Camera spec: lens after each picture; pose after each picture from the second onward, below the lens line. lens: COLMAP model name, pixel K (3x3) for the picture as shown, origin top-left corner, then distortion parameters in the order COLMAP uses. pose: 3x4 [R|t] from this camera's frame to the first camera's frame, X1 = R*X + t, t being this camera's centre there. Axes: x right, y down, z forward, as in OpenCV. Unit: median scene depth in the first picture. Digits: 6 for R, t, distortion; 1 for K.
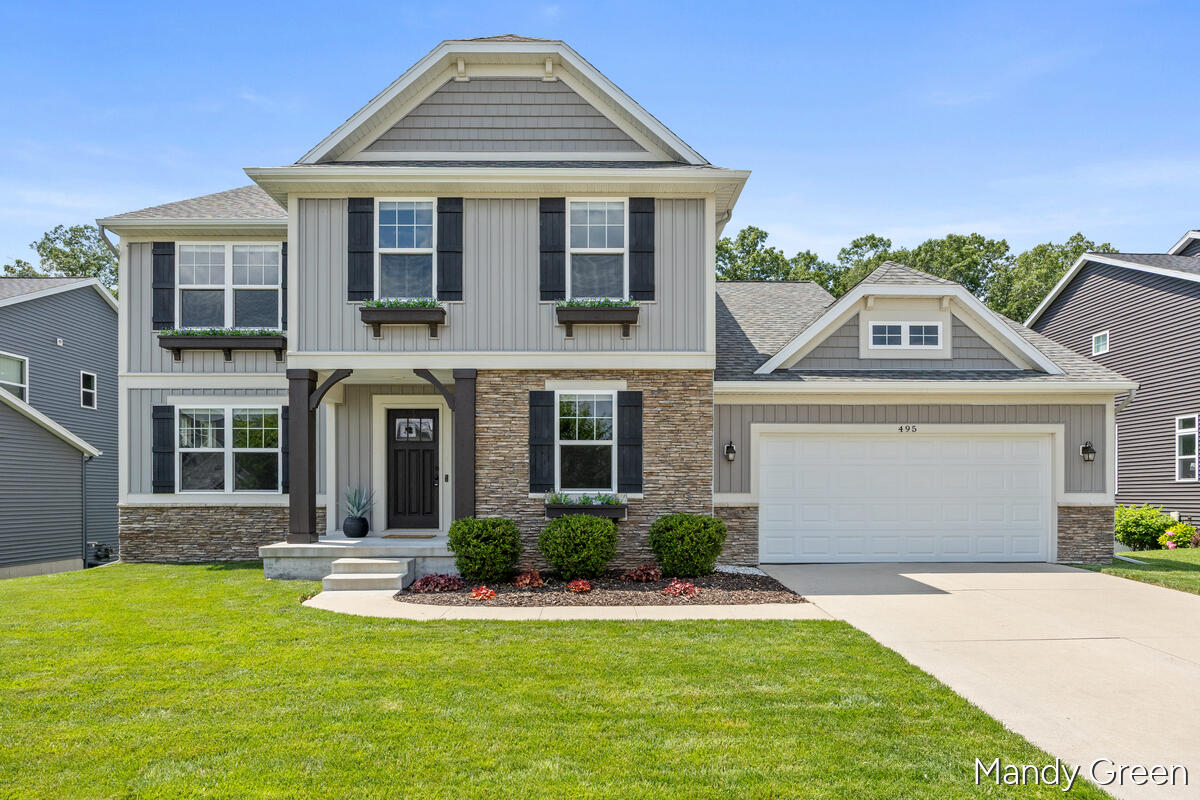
lens RADIAL K [[654.3, 0, 603.6], [0, 654.3, 491.9], [0, 0, 1]] dist [-0.005937, -0.001636]
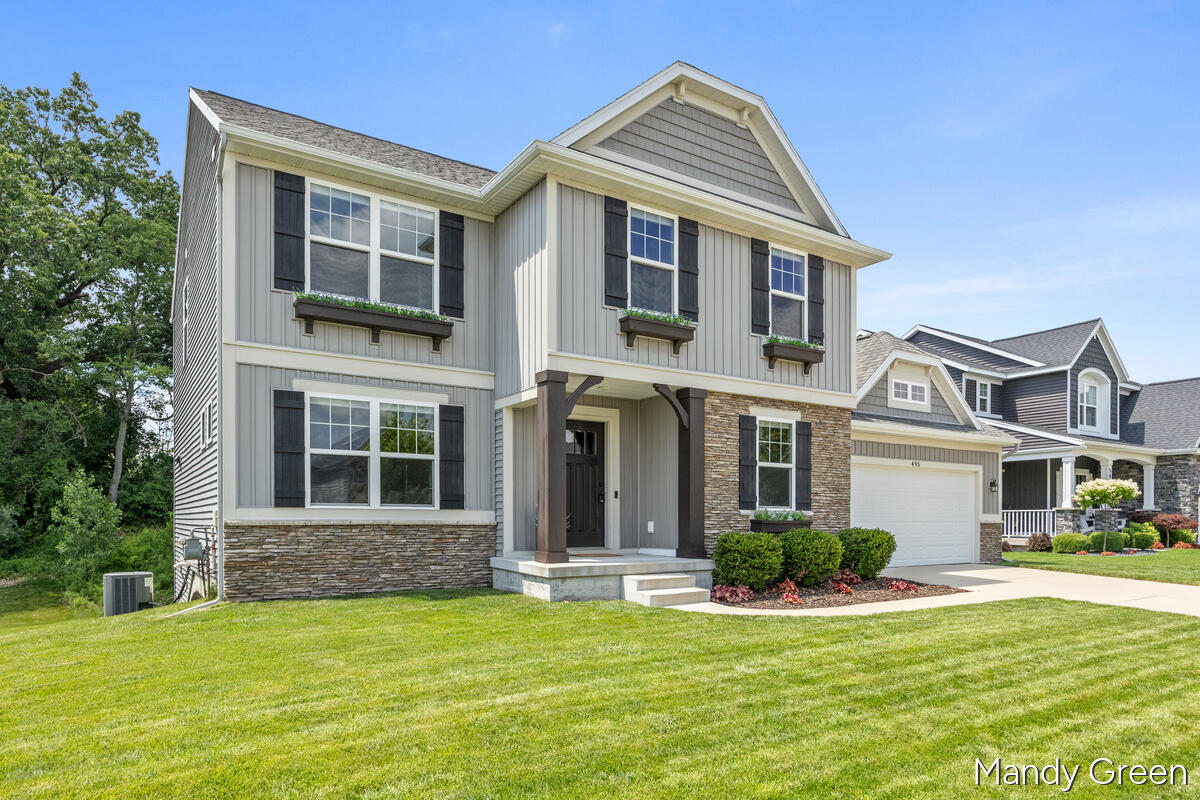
lens RADIAL K [[742.3, 0, 593.7], [0, 742.3, 521.1], [0, 0, 1]] dist [-0.005505, 0.000194]
pose [[0.844135, 0.001240, 0.536129, -0.880832], [-0.001596, 0.999999, 0.000201, 0.018607], [-0.536128, -0.001025, 0.844136, 0.091980]]
